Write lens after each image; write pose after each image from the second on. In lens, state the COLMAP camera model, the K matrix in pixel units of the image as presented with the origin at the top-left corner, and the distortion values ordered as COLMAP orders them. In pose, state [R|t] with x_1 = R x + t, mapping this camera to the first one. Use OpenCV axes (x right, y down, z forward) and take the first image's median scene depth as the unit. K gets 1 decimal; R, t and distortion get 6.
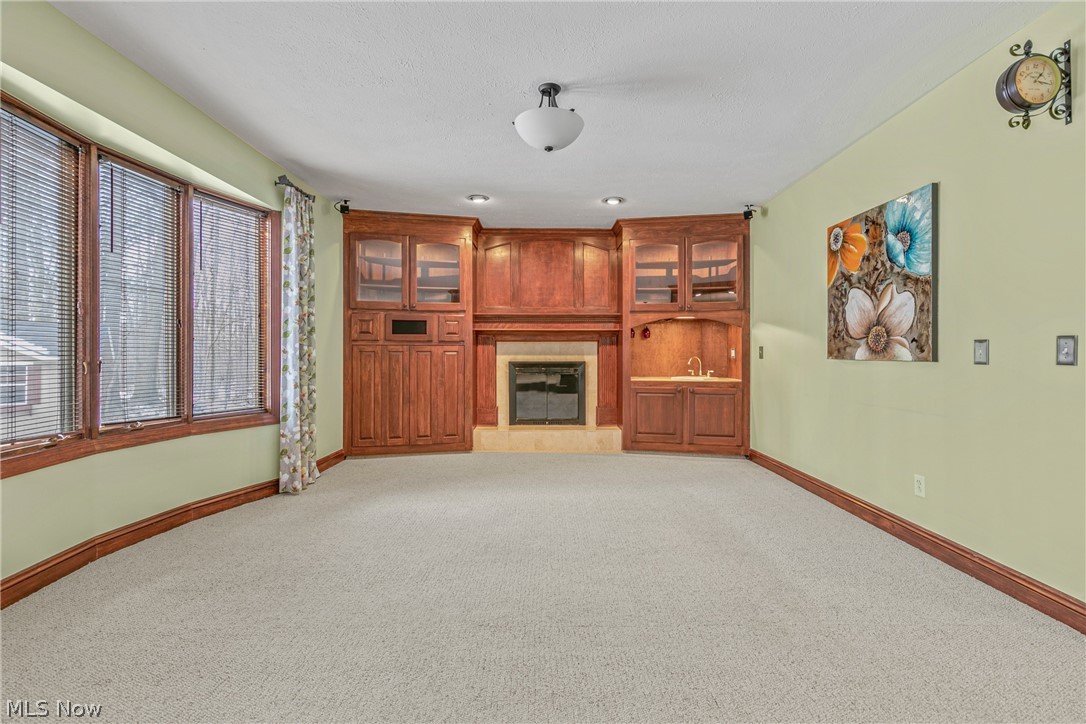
lens RADIAL K [[493.8, 0, 543.3], [0, 493.8, 356.9], [0, 0, 1]] dist [0.011012, -0.001651]
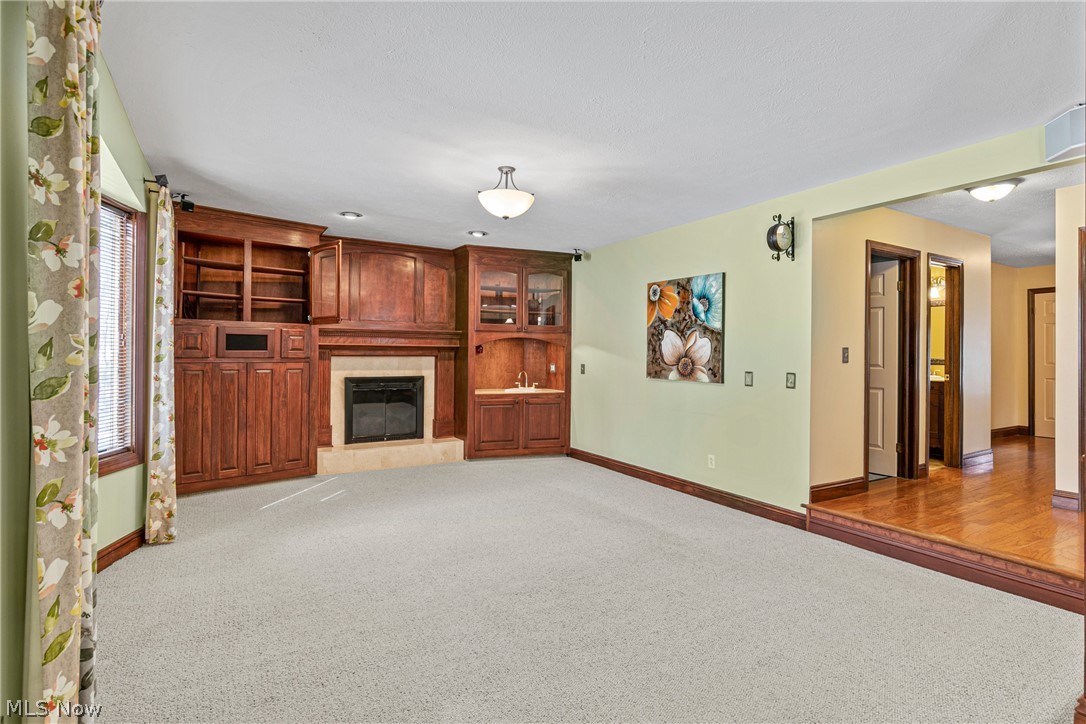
lens RADIAL K [[555.2, 0, 543.3], [0, 555.2, 358.7], [0, 0, 1]] dist [0.006770, -0.000392]
pose [[0.857623, 0.000725, 0.514279, -0.441285], [-0.006106, 0.999943, 0.008772, -0.057516], [-0.514243, -0.010663, 0.857578, -0.169018]]
